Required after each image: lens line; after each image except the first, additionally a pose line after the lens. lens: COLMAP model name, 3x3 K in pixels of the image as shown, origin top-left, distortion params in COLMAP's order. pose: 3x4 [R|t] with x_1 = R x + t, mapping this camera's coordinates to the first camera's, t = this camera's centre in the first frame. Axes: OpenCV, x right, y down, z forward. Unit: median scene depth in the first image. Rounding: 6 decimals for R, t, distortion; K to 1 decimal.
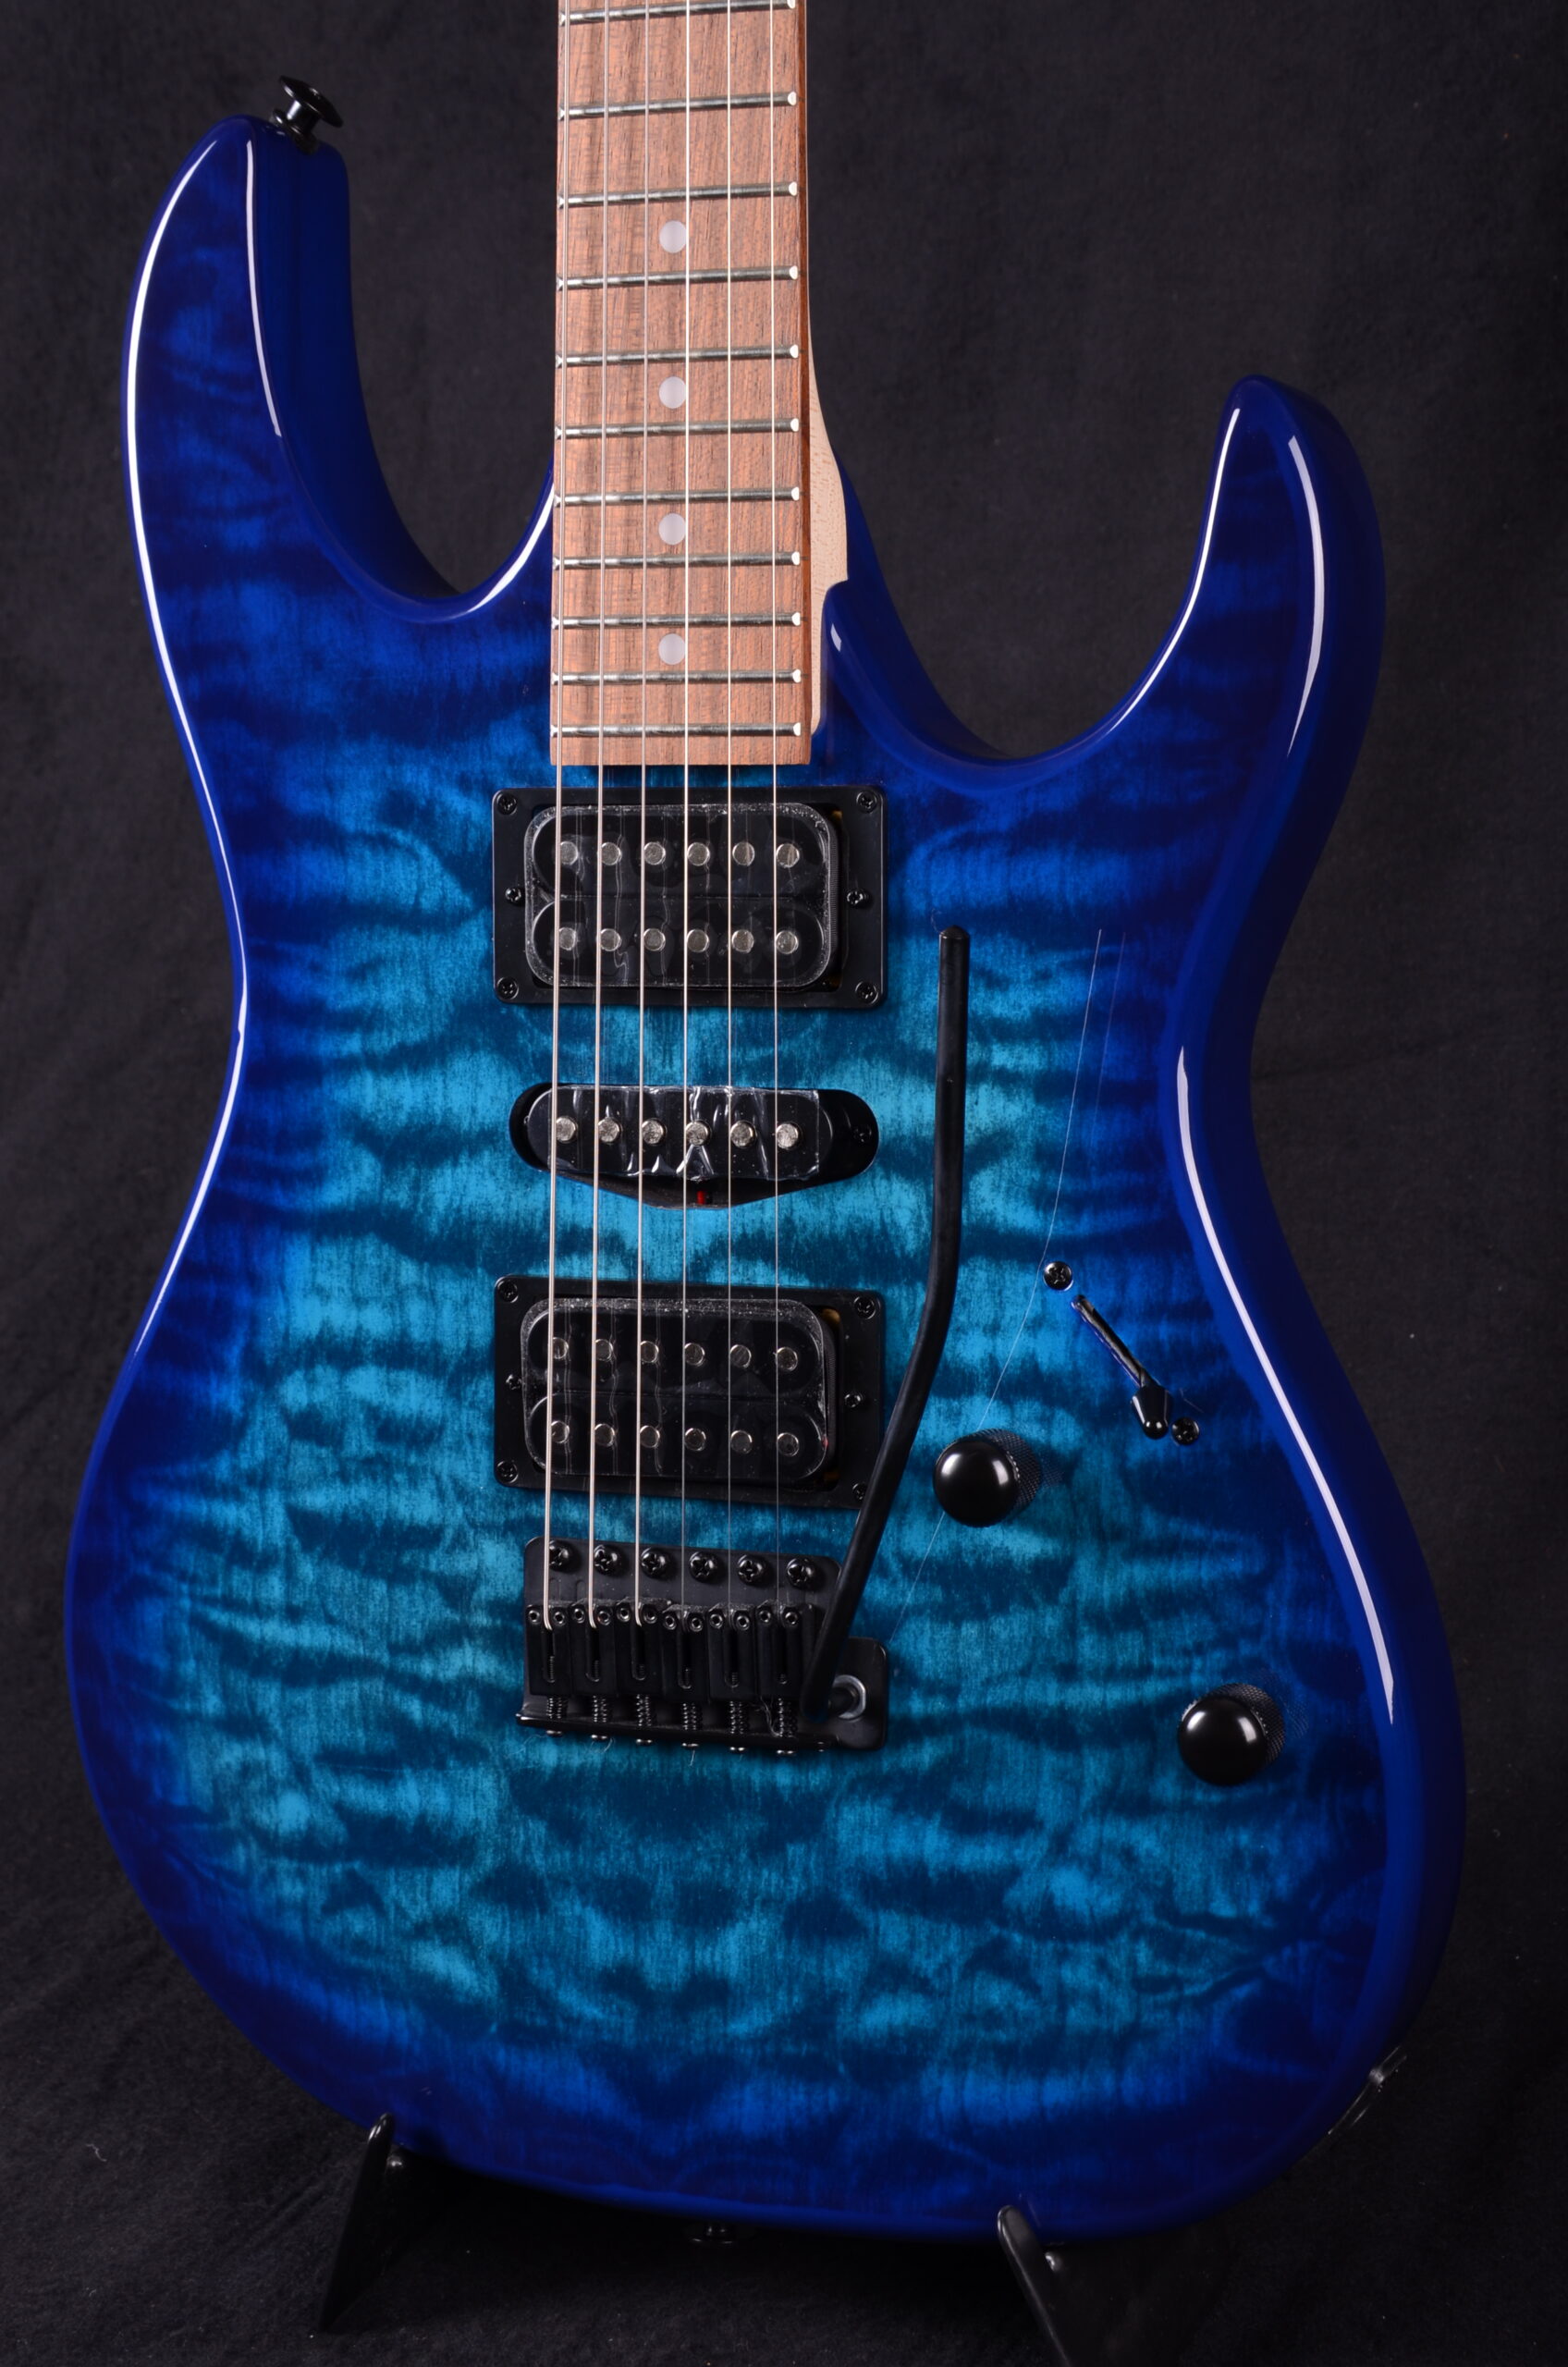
lens RADIAL K [[4225.8, 0, 758.0], [0, 4225.8, 1250.3], [0, 0, 1]] dist [0.193423, 0.000000]
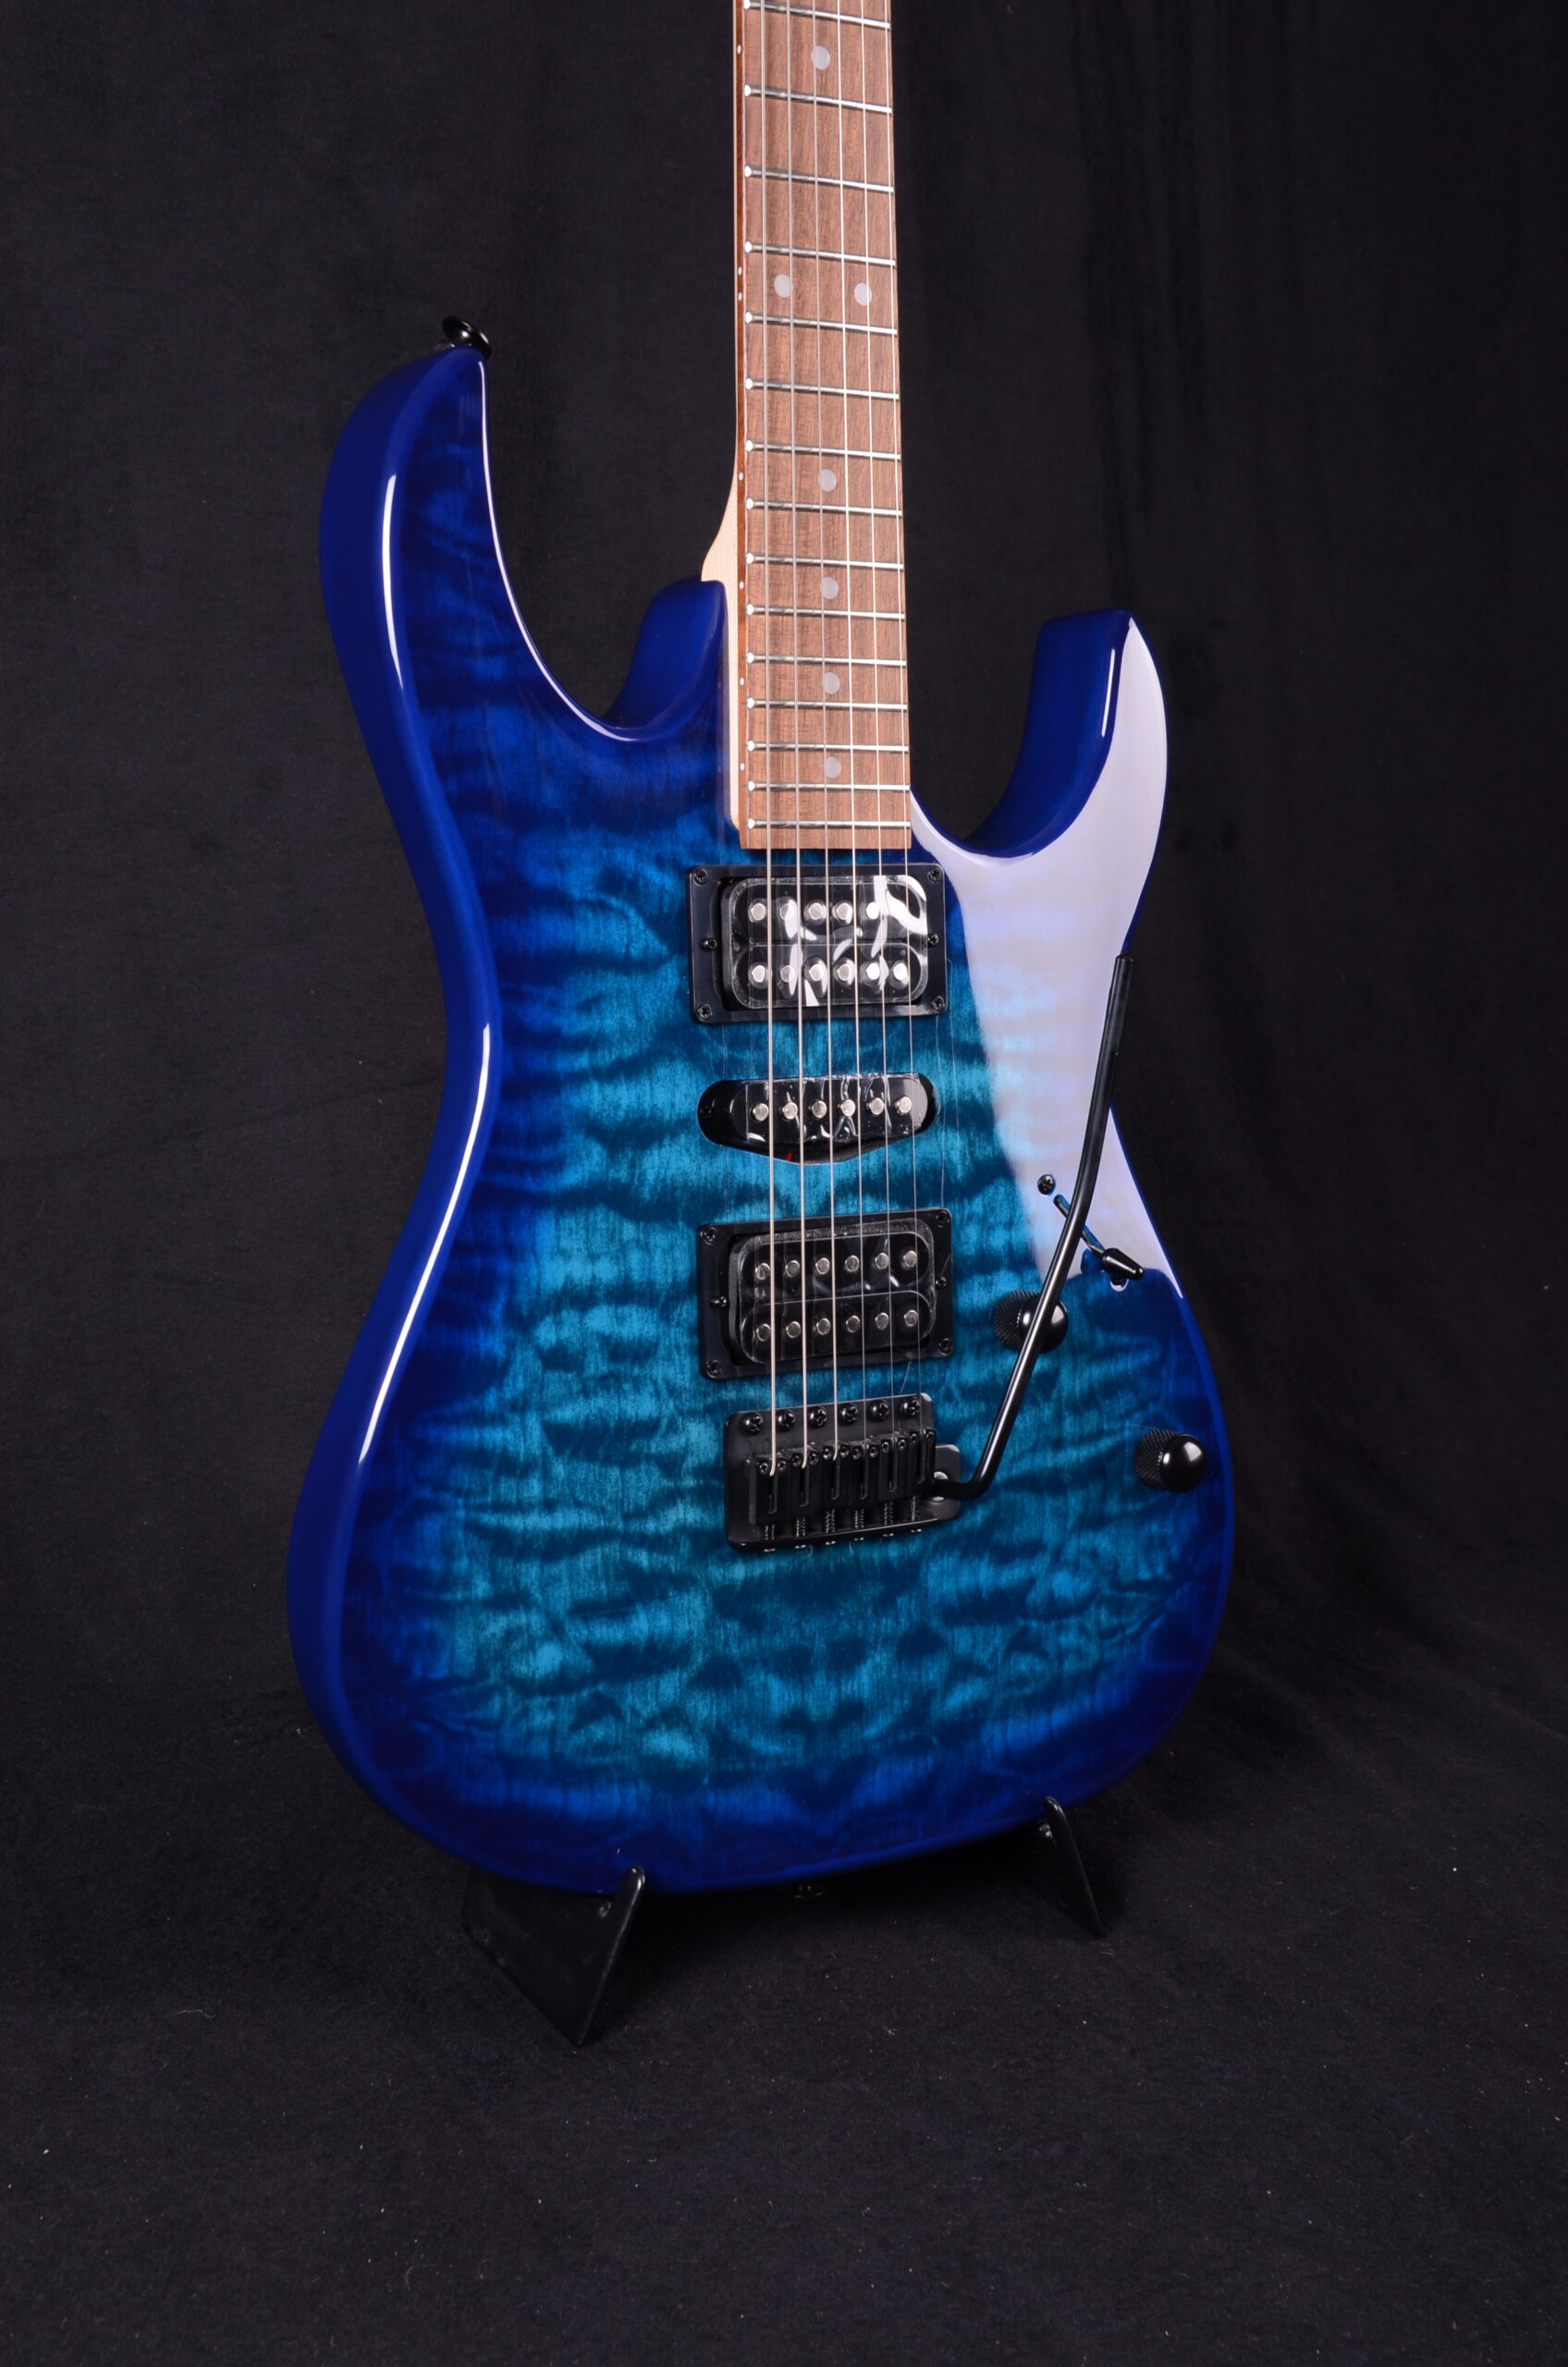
lens RADIAL K [[3354.2, 0, 795.6], [0, 3354.2, 1248.2], [0, 0, 1]] dist [0.064764, 0.000000]
pose [[0.579926, -0.088067, 0.809895, -0.916250], [0.092380, 0.994836, 0.042029, -0.029051], [-0.809414, 0.050444, 0.585067, 0.348319]]
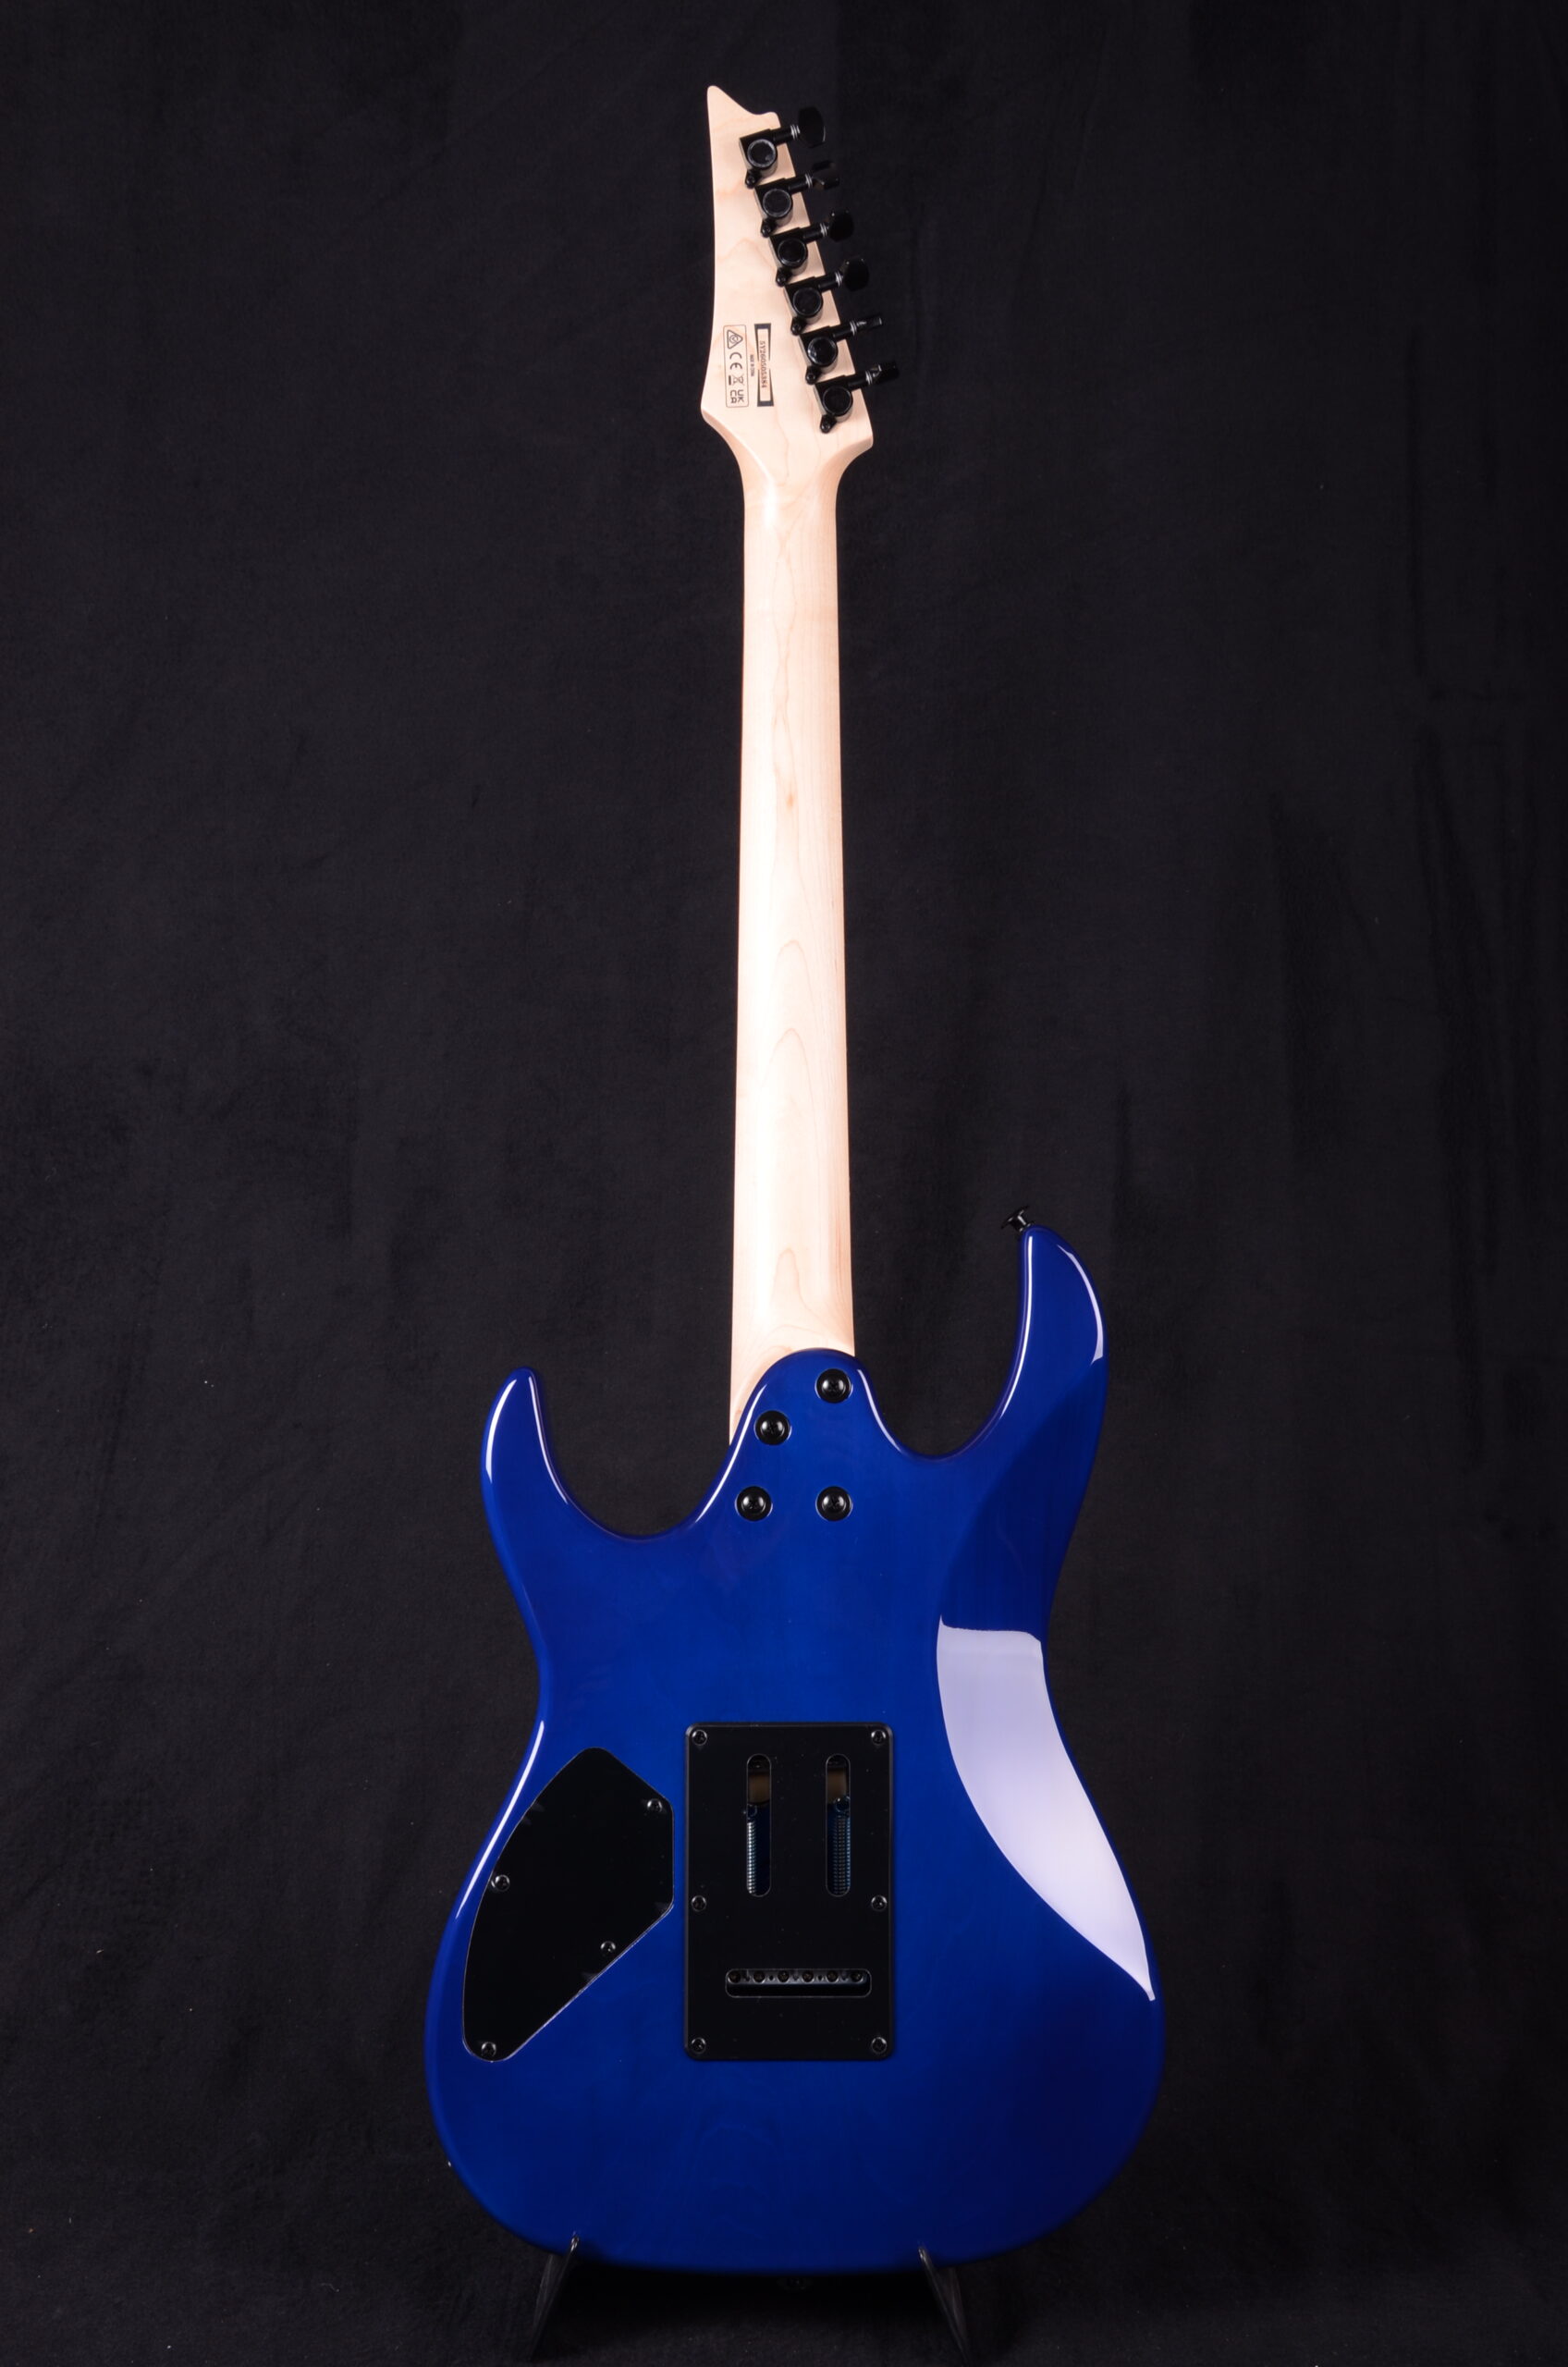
lens RADIAL K [[2942.7, 0, 800.1], [0, 2942.7, 1213.6], [0, 0, 1]] dist [0.071648, 0.000000]
pose [[0.901053, 0.064602, 0.428872, -0.628055], [0.019520, 0.981802, -0.188902, 0.003883], [-0.433271, 0.178582, 0.883394, -0.334766]]
